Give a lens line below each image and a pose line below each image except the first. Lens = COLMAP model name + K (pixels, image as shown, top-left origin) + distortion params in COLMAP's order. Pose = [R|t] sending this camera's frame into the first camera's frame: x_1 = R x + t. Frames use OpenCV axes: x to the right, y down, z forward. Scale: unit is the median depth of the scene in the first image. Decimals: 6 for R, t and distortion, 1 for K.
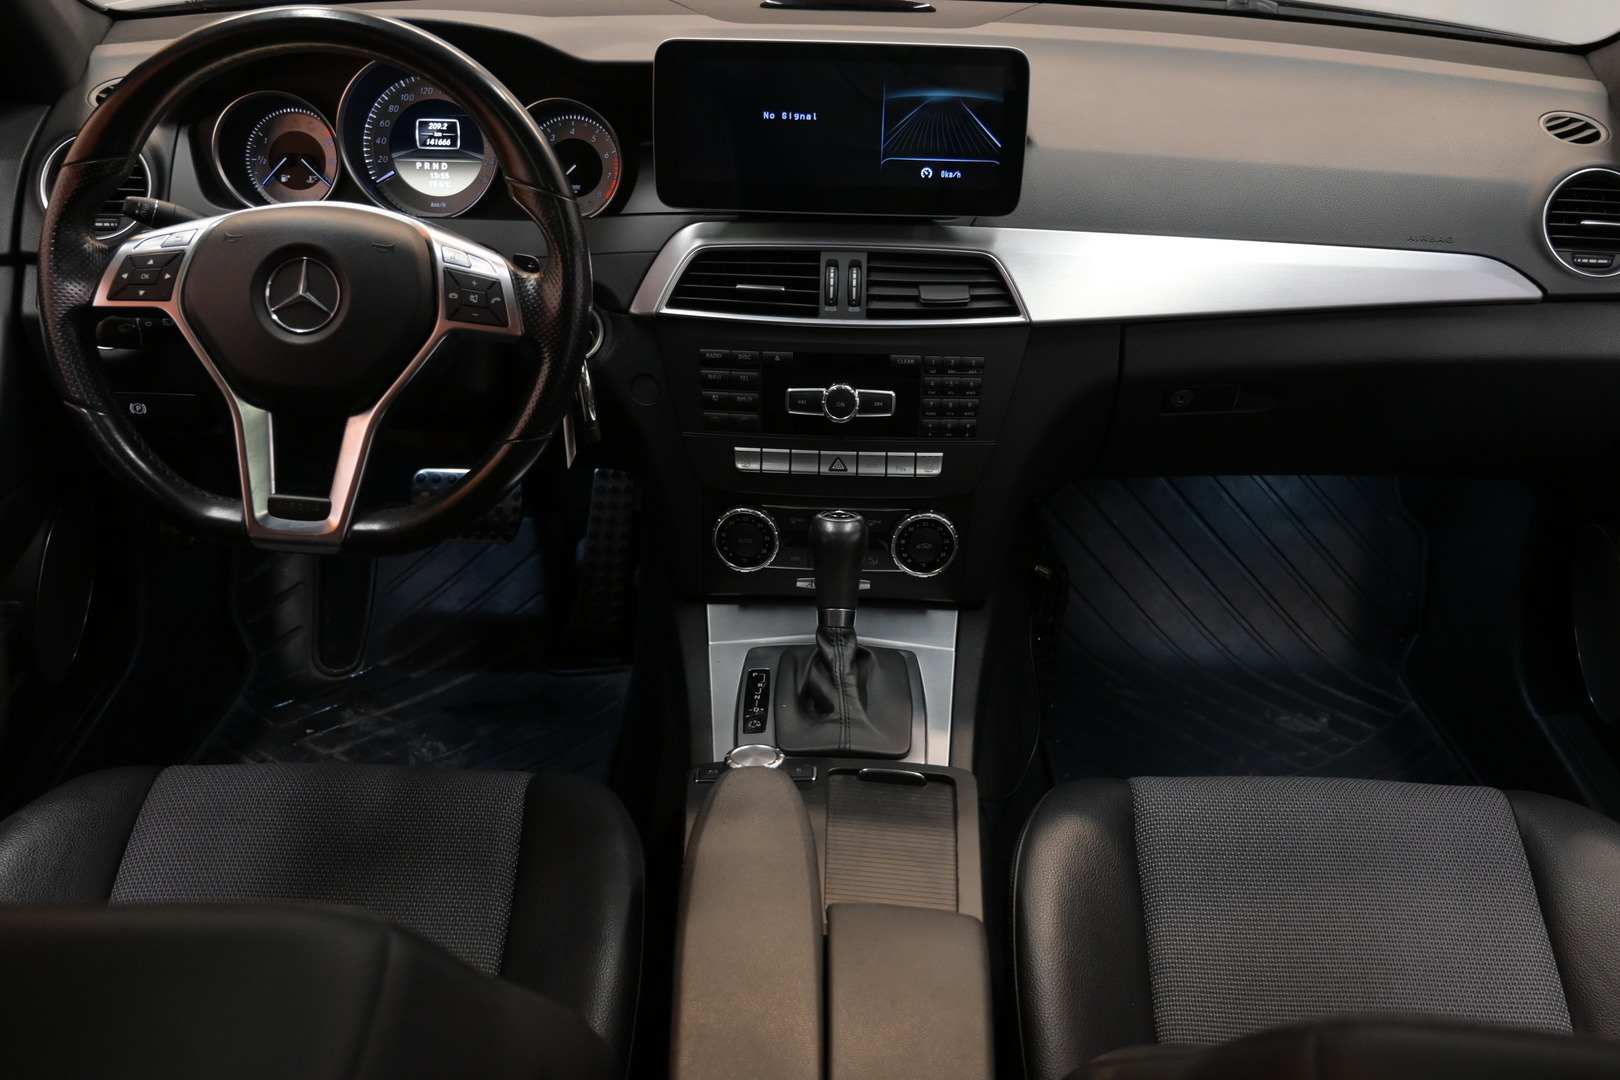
lens RADIAL K [[1680.7, 0, 810.0], [0, 1680.7, 540.0], [0, 0, 1]] dist [-0.016343, -0.005209]
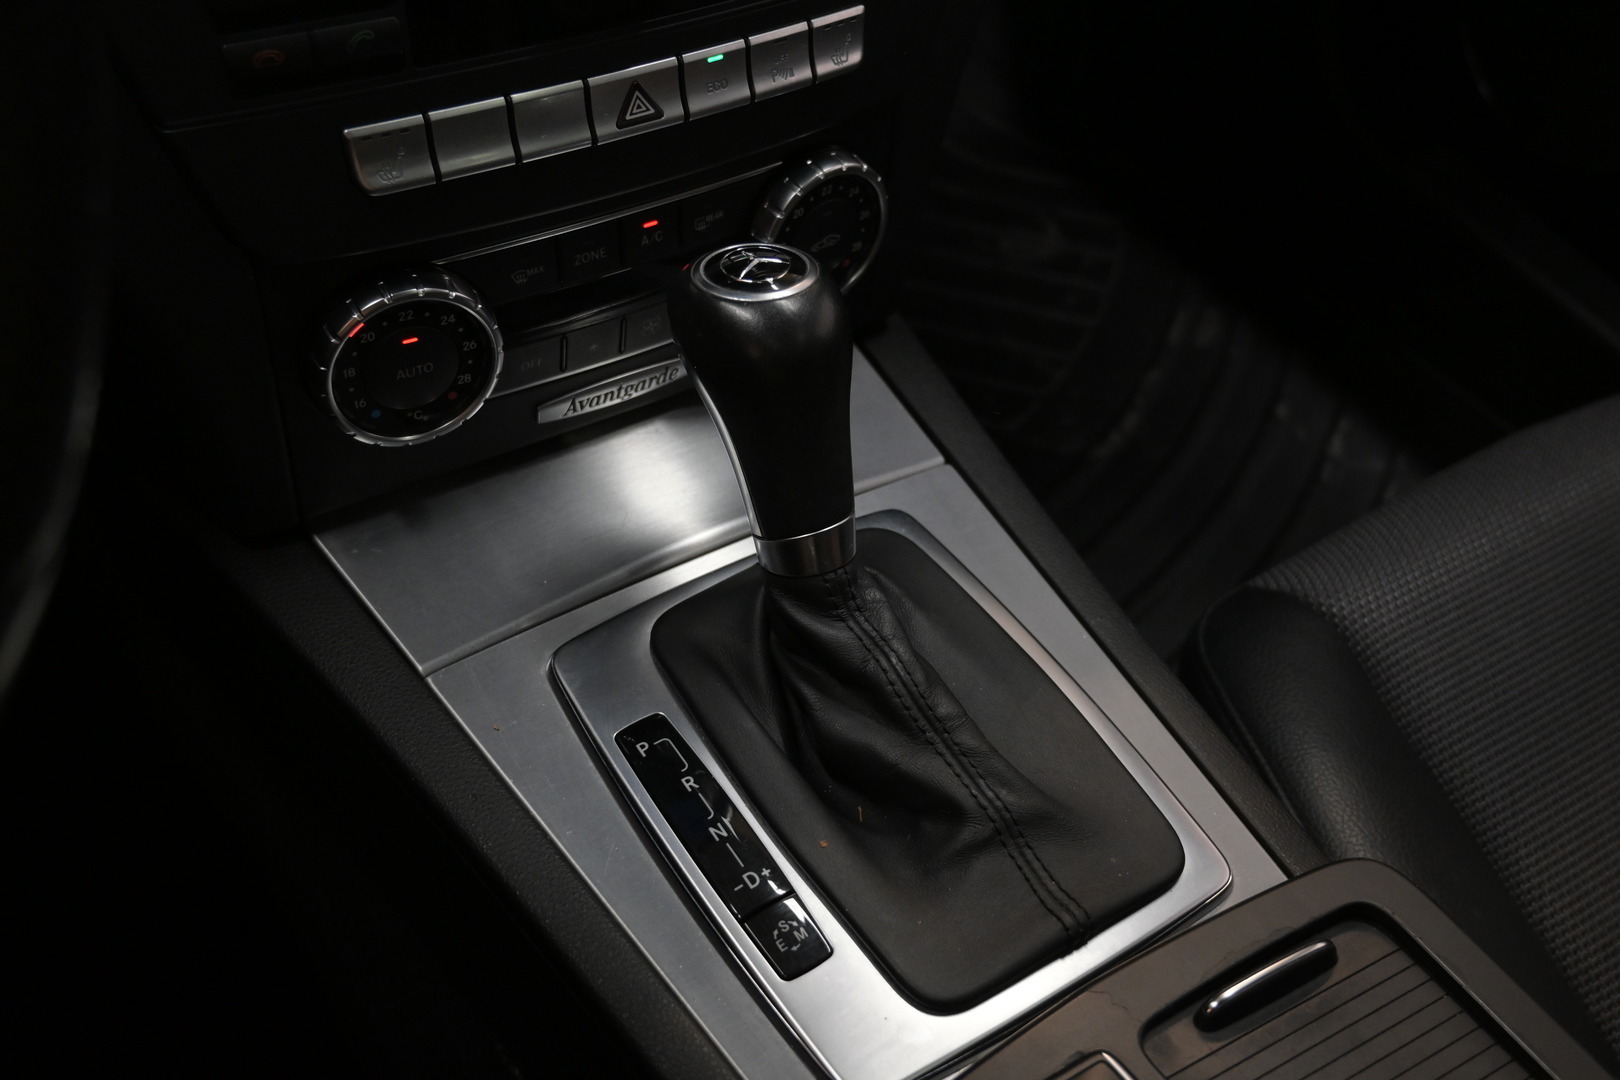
lens RADIAL K [[1680.7, 0, 810.0], [0, 1680.7, 540.0], [0, 0, 1]] dist [-0.016343, -0.005209]
pose [[0.817088, -0.365417, 0.445911, -0.145508], [0.163692, 0.888682, 0.428310, -0.109369], [-0.552785, -0.276975, 0.785948, 0.677441]]
